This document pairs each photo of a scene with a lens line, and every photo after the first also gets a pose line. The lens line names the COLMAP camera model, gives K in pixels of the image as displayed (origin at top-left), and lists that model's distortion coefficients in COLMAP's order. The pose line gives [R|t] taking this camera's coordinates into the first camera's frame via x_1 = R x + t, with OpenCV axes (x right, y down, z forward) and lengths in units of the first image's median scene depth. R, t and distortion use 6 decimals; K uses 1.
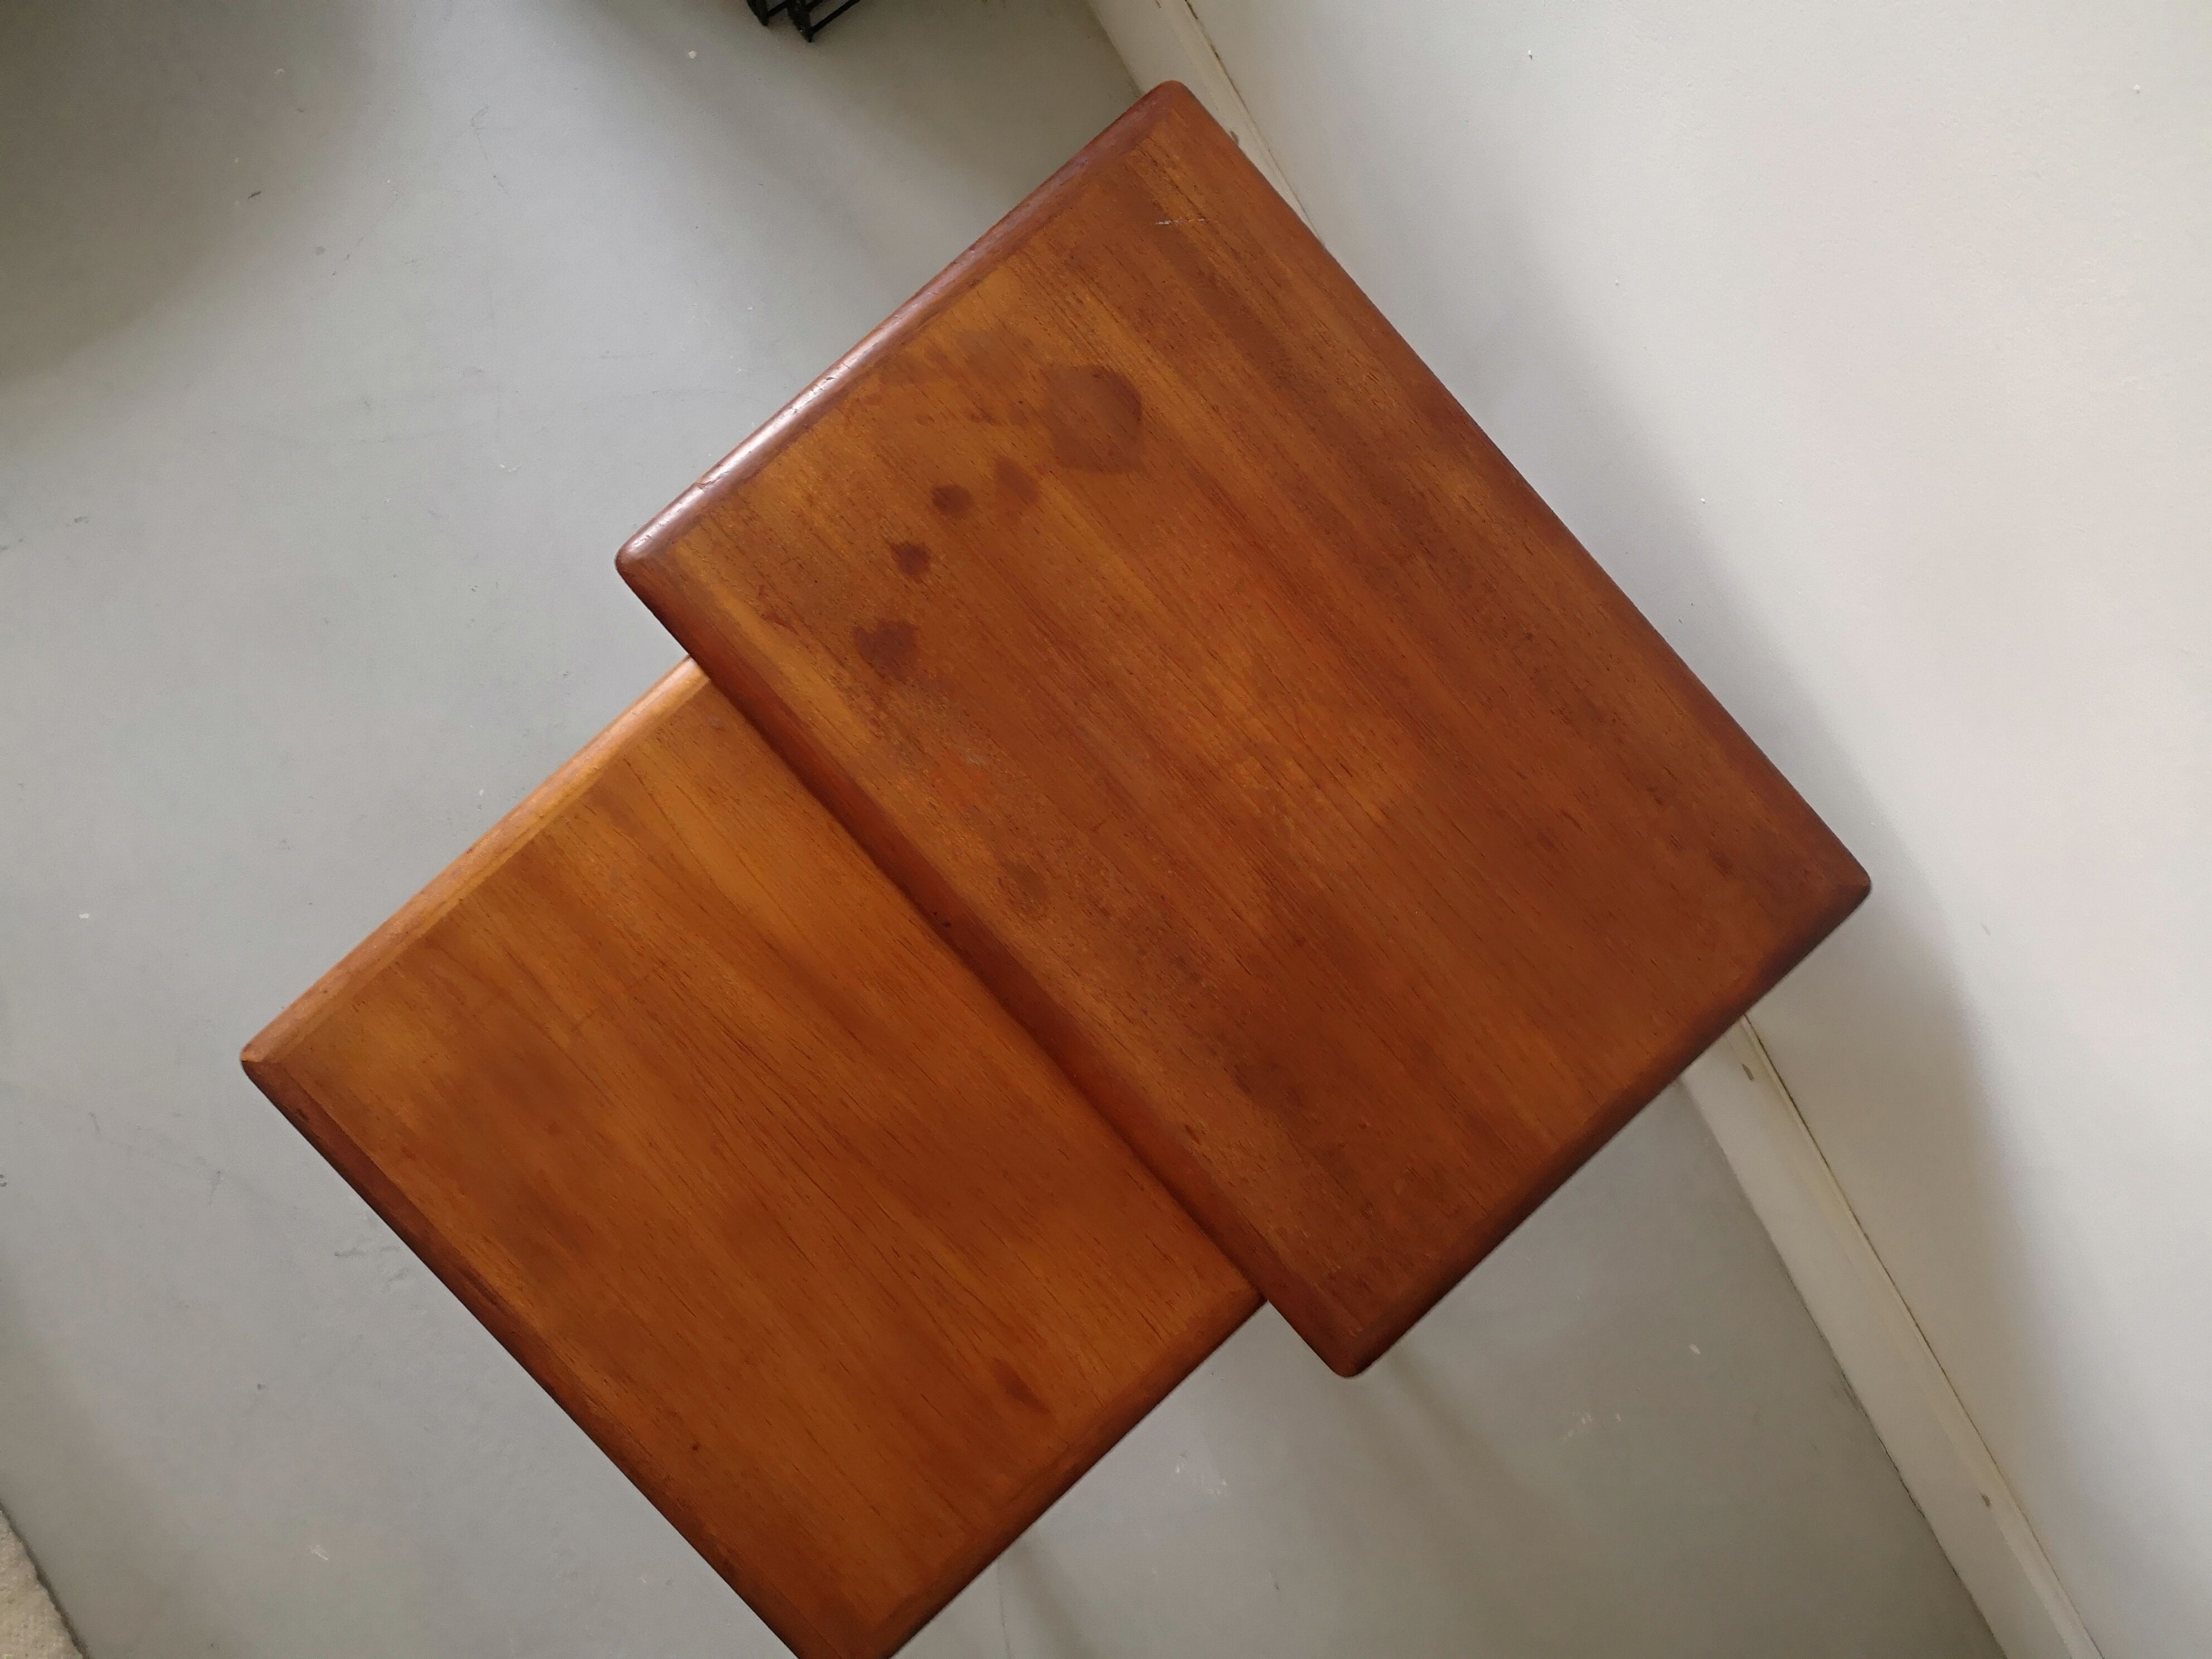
lens RADIAL K [[1703.2, 0, 1098.6], [0, 1703.2, 835.3], [0, 0, 1]] dist [0.005088, -0.002958]
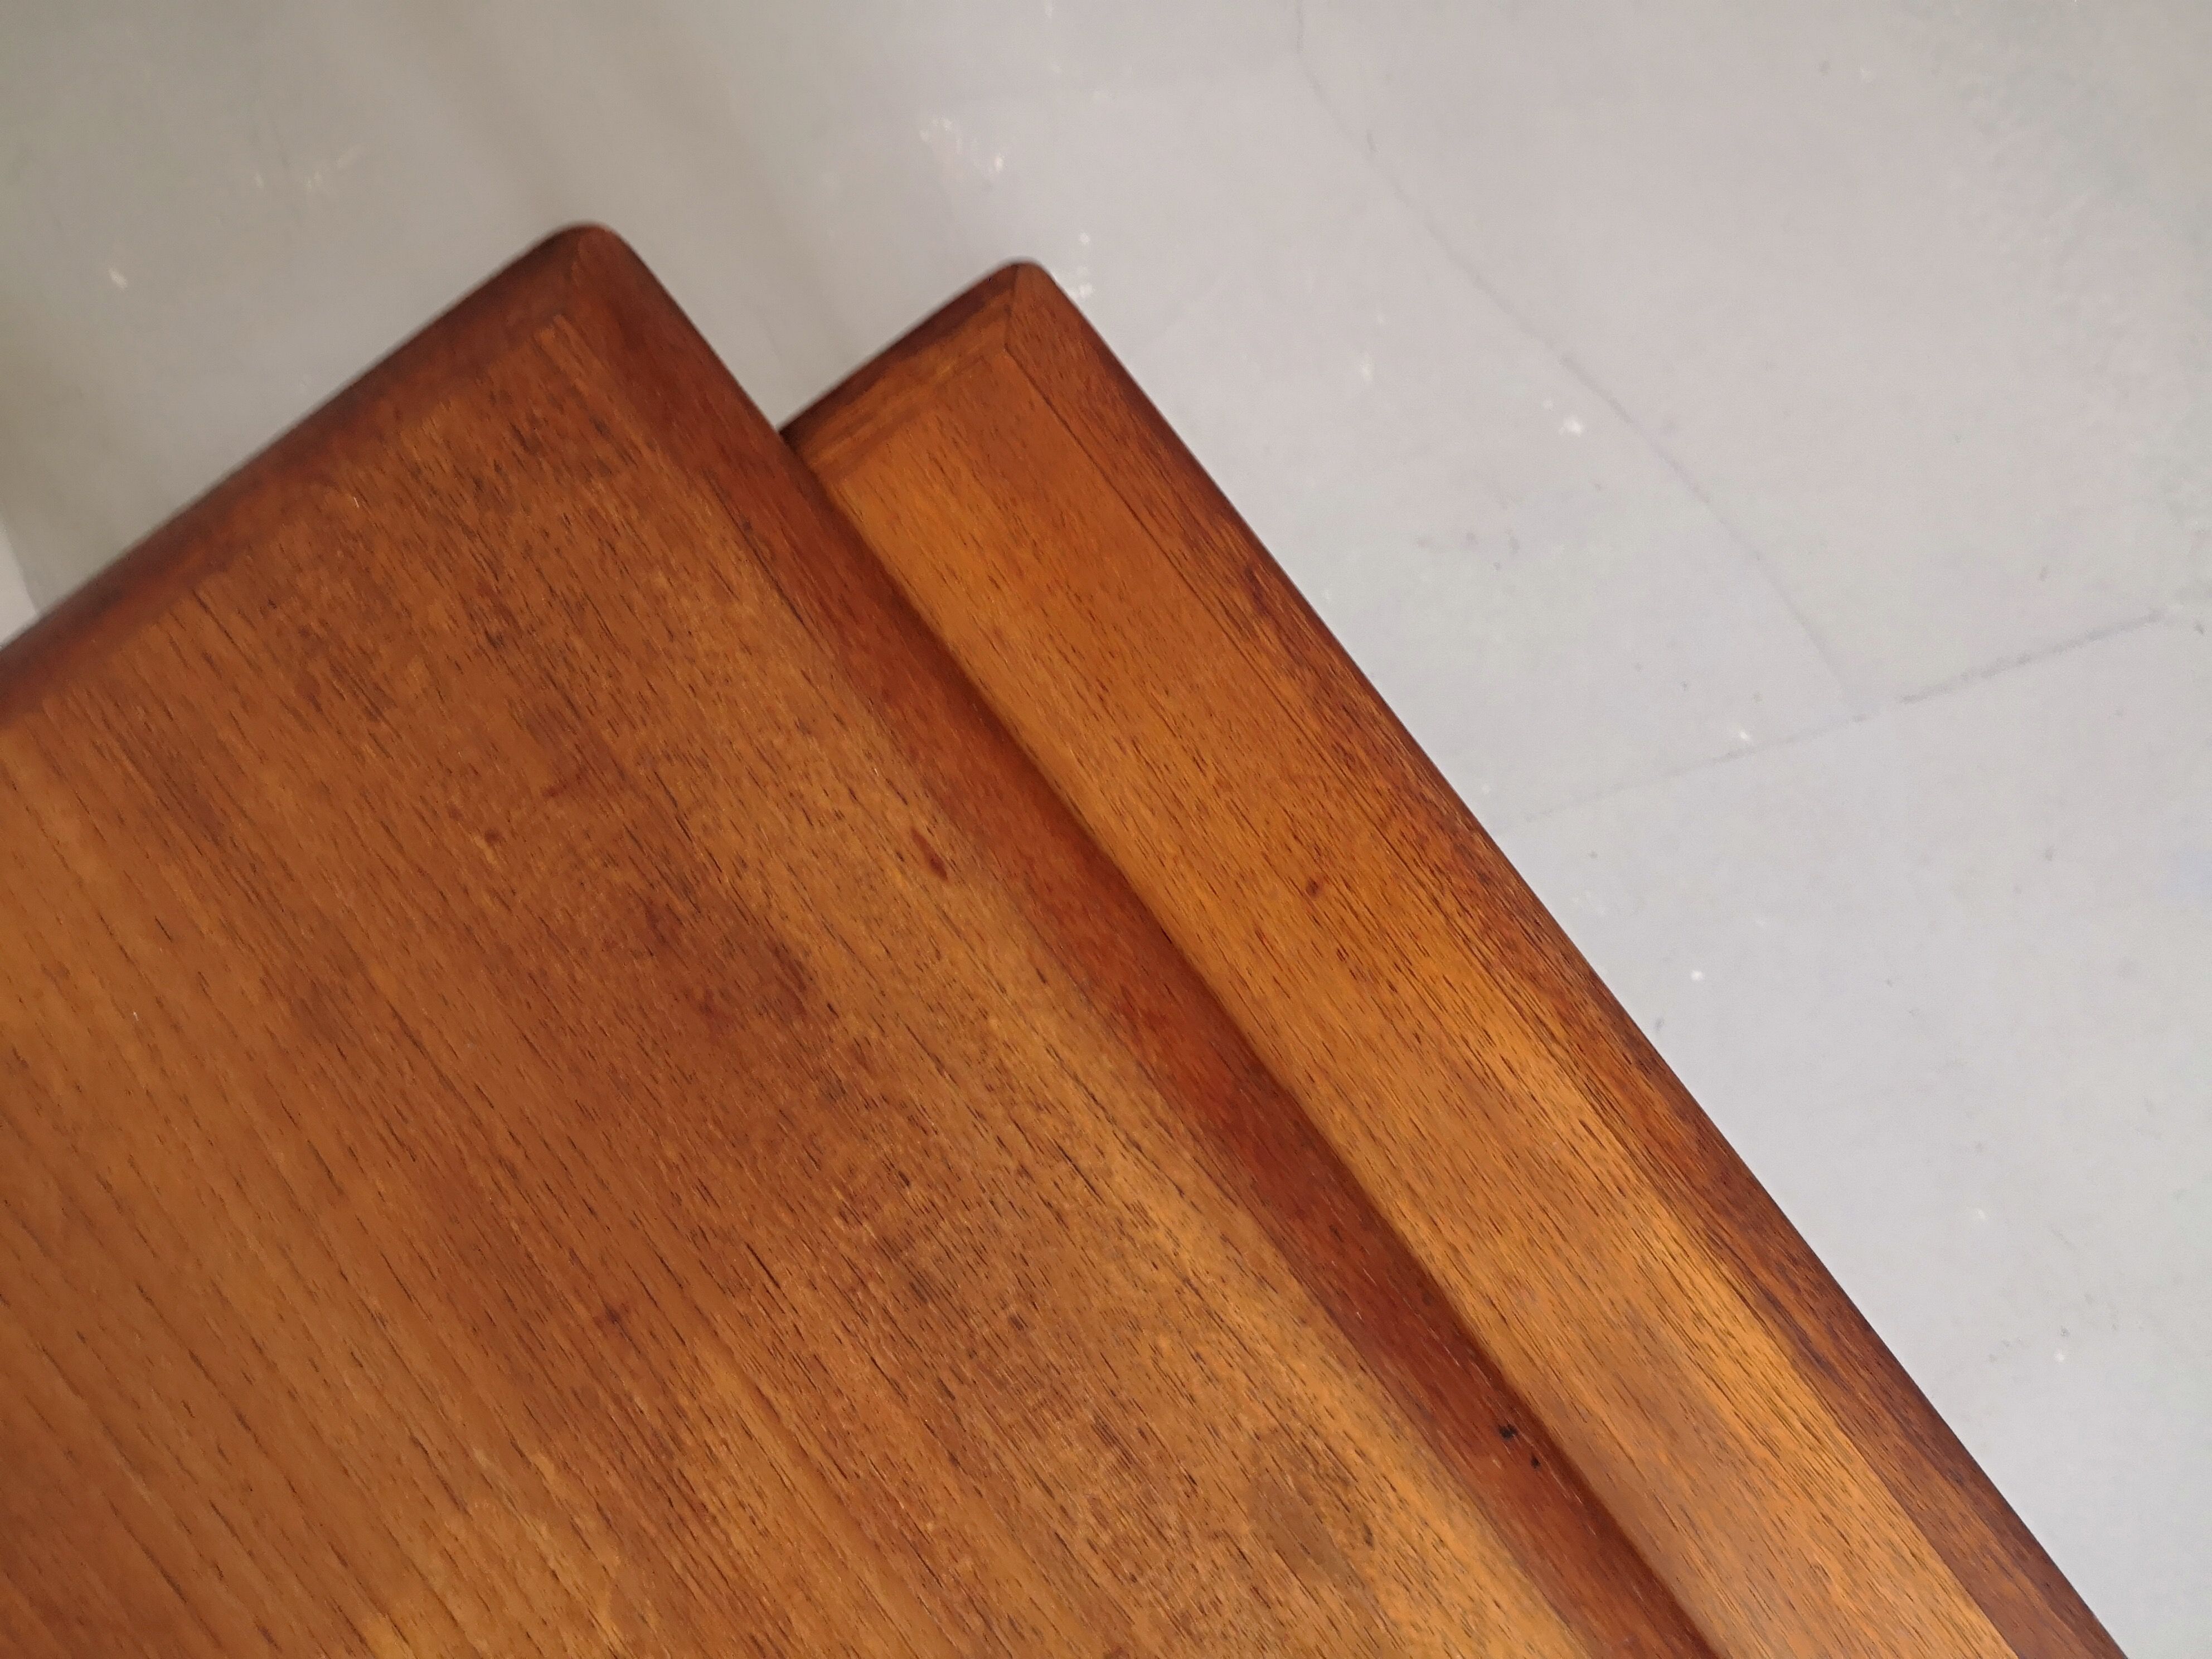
lens RADIAL K [[1703.2, 0, 1098.7], [0, 1703.2, 830.2], [0, 0, 1]] dist [0.005088, -0.002958]
pose [[-0.994386, -0.079127, -0.070252, 0.043756], [0.073272, -0.993907, 0.082347, 0.150756], [-0.076340, 0.076737, 0.994125, 0.599404]]
